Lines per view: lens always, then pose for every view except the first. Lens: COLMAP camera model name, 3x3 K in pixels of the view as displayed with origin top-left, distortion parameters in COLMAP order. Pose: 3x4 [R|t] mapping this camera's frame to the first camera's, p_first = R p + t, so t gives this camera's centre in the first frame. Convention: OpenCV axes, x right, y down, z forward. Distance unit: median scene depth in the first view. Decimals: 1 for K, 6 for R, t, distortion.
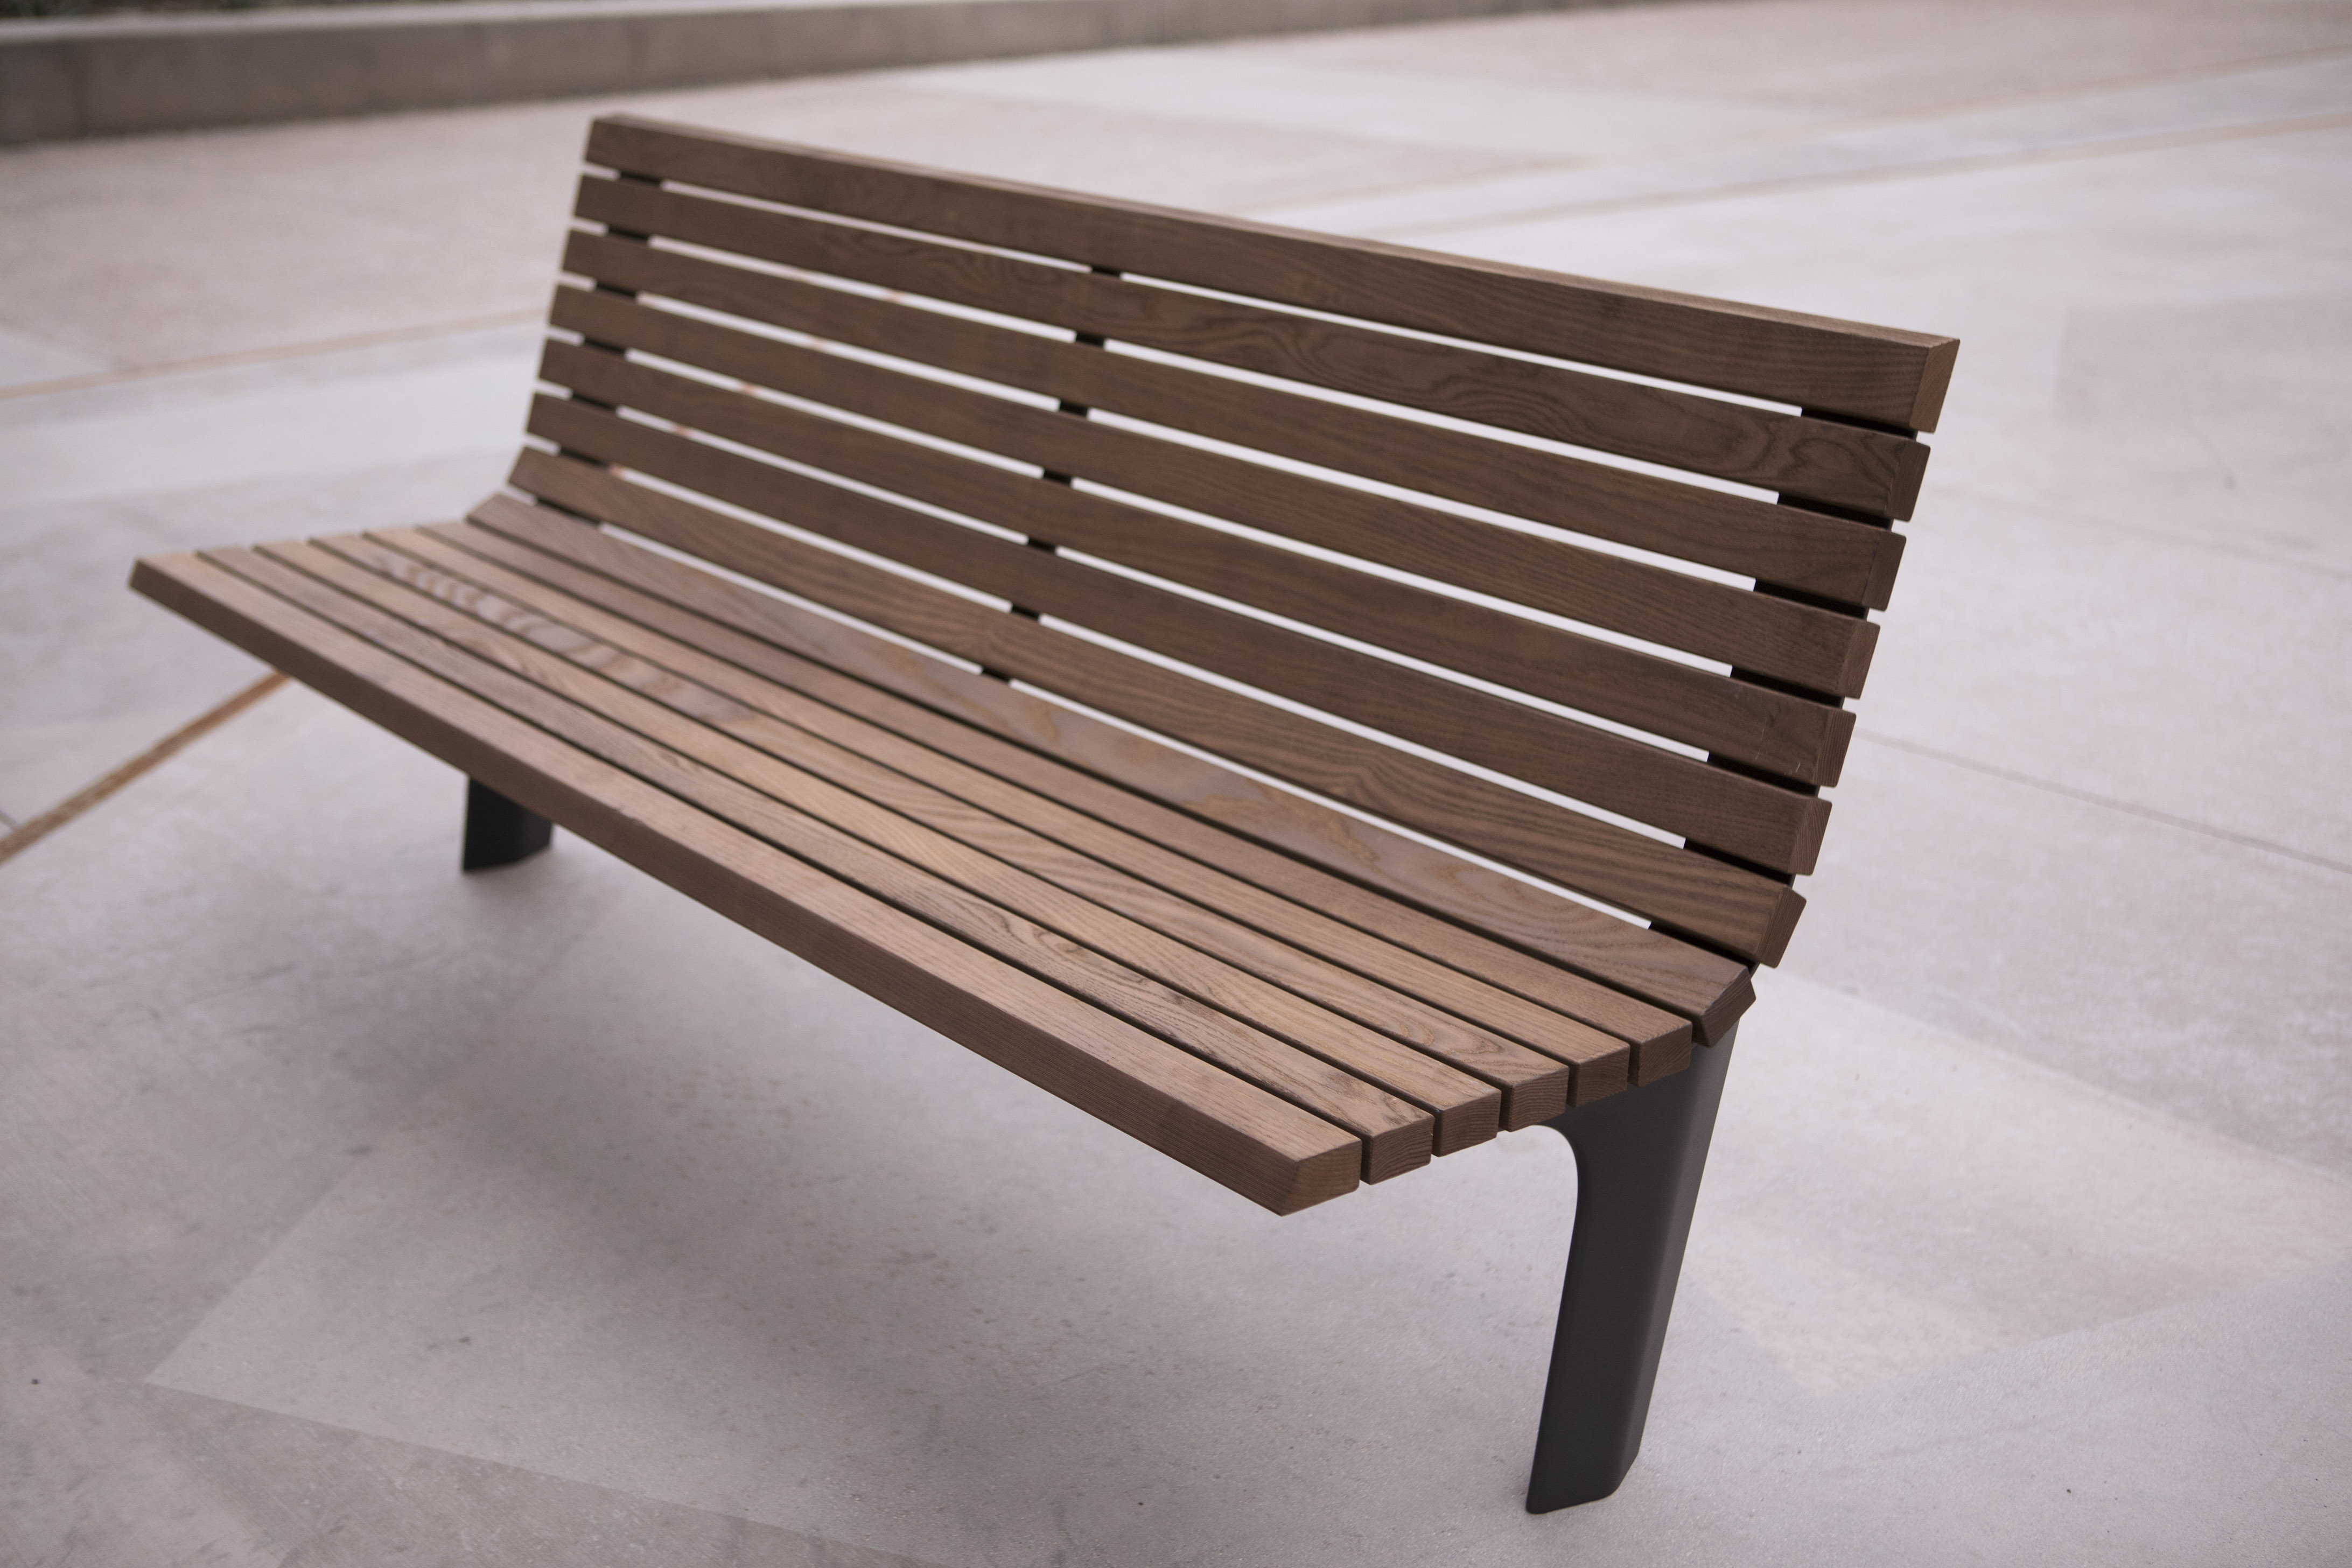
lens RADIAL K [[2906.0, 0, 1176.0], [0, 2906.0, 784.0], [0, 0, 1]] dist [-0.007866, 0.005597]
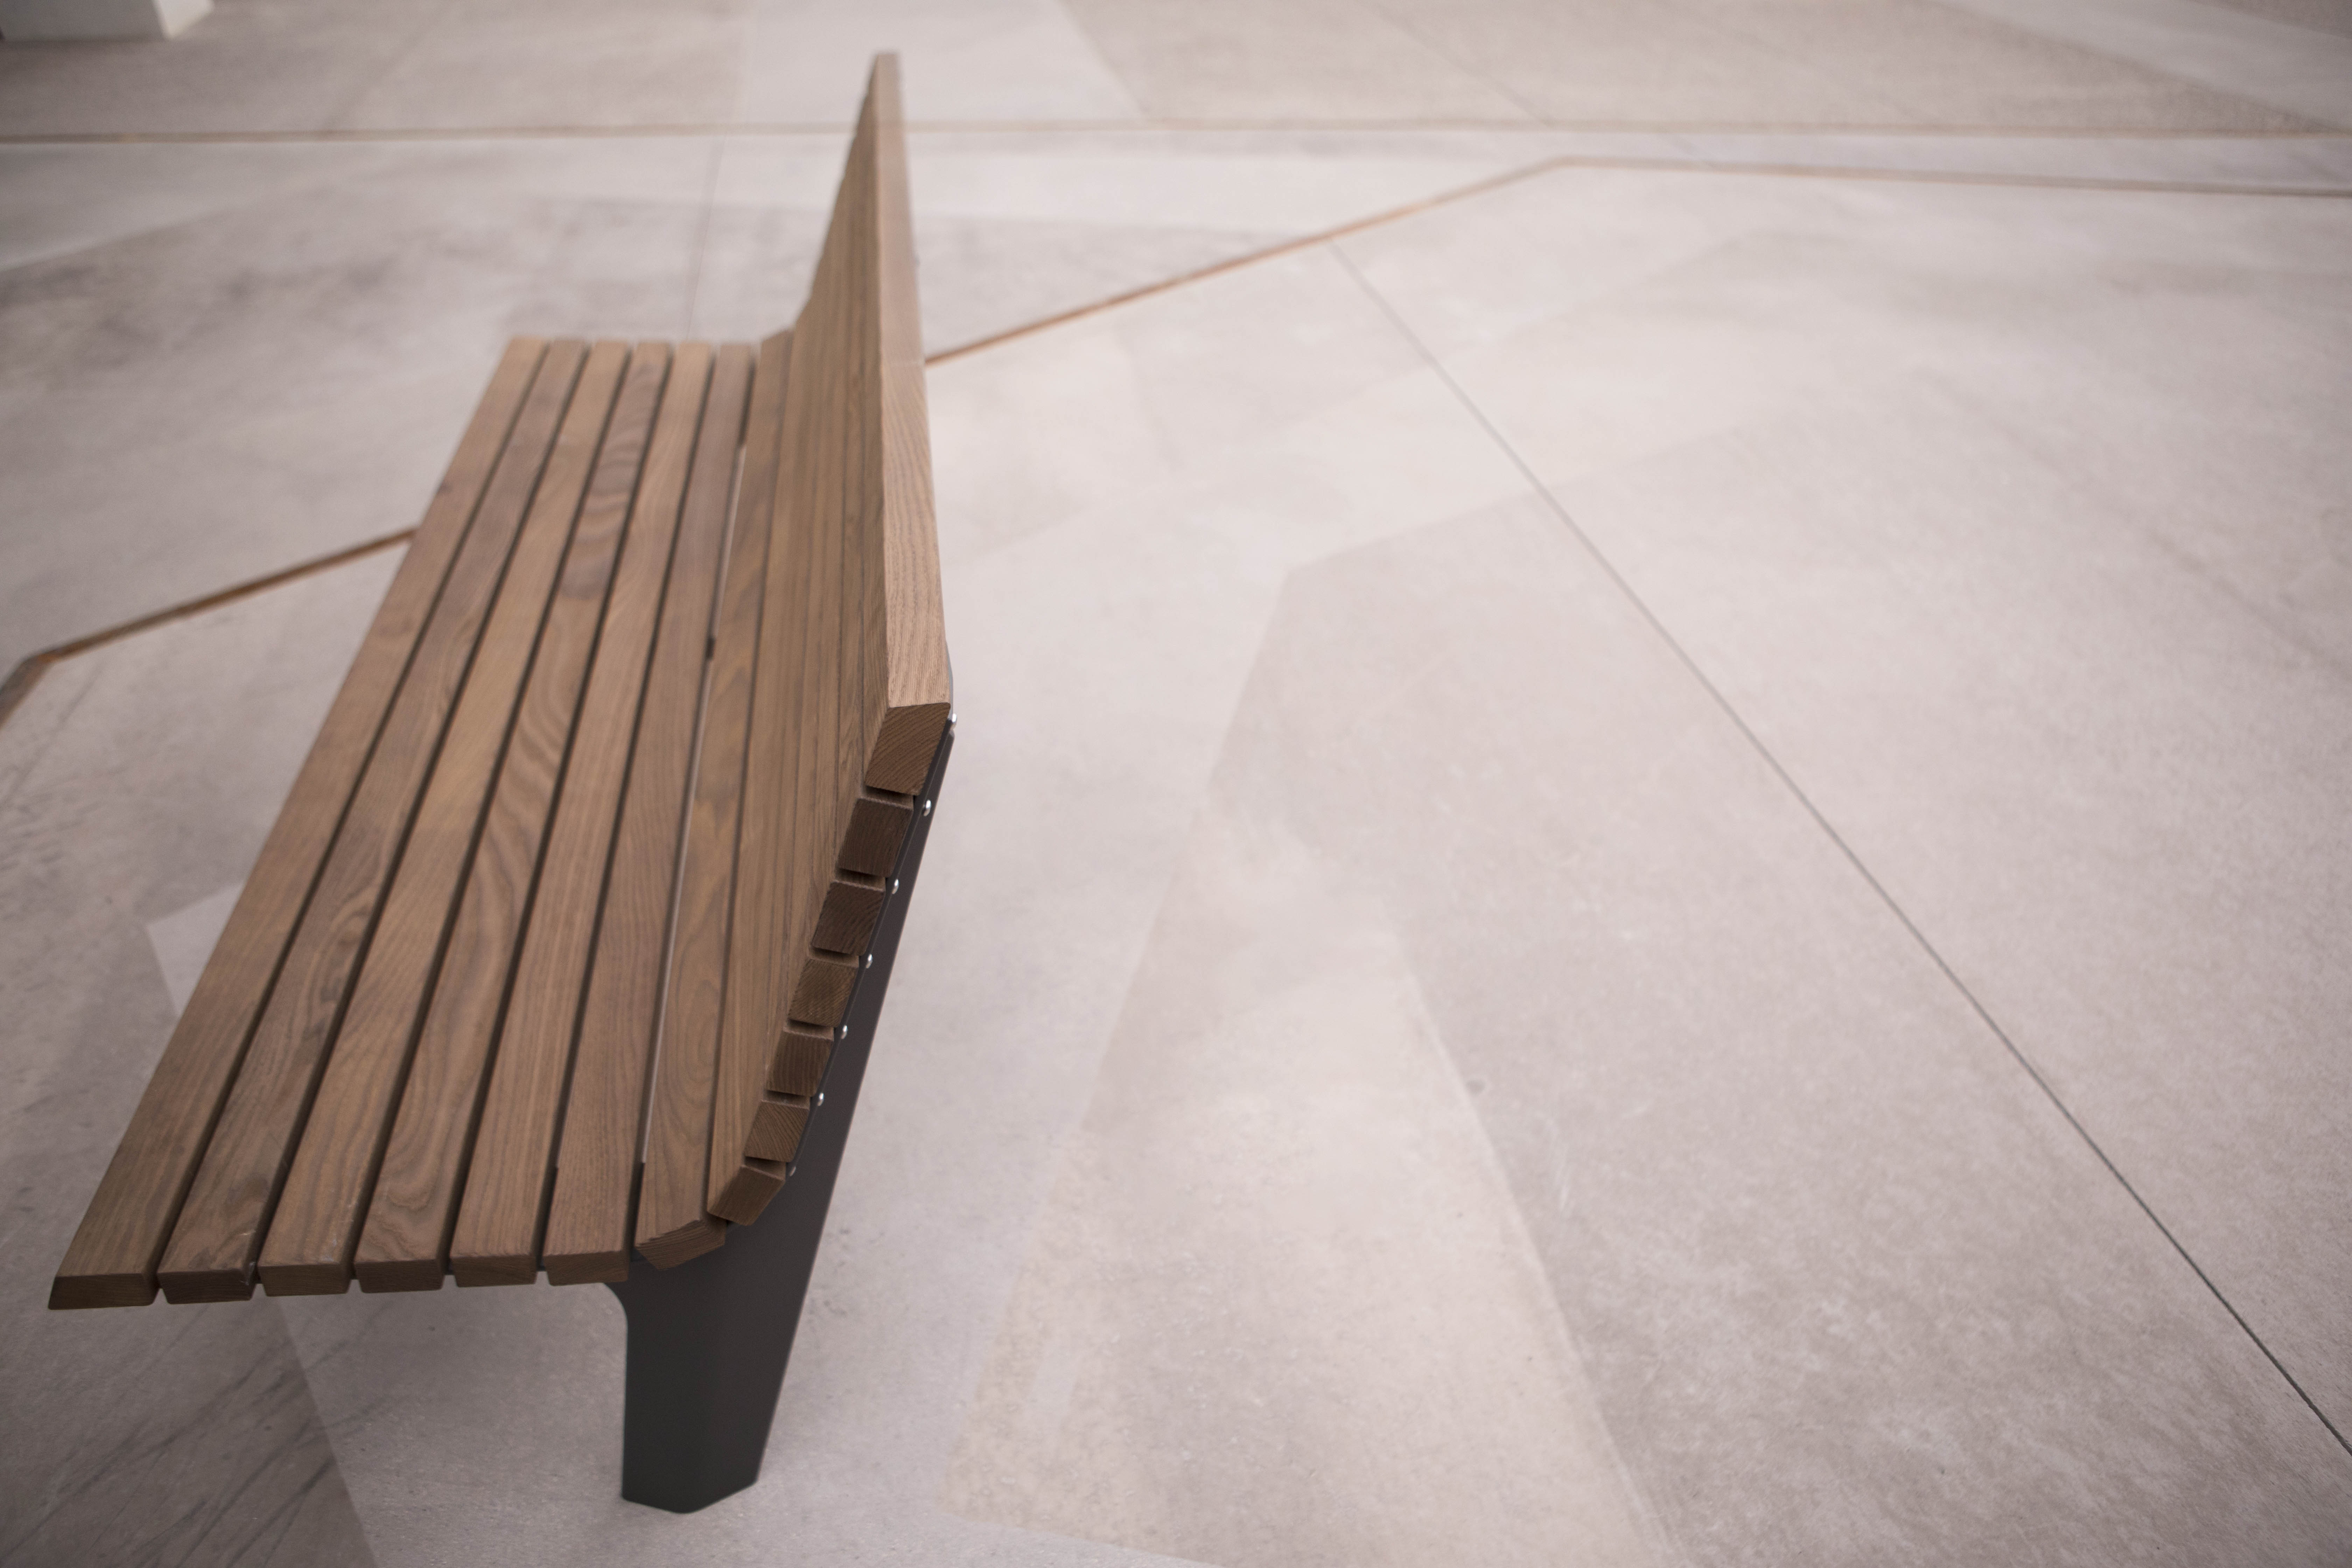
lens RADIAL K [[1705.8, 0, 1176.0], [0, 1705.8, 784.0], [0, 0, 1]] dist [-0.050353, -0.001655]
pose [[0.842623, 0.332749, -0.423396, 0.394594], [-0.218493, 0.929876, 0.295959, -0.213468], [0.492186, -0.156872, 0.856238, 0.440648]]
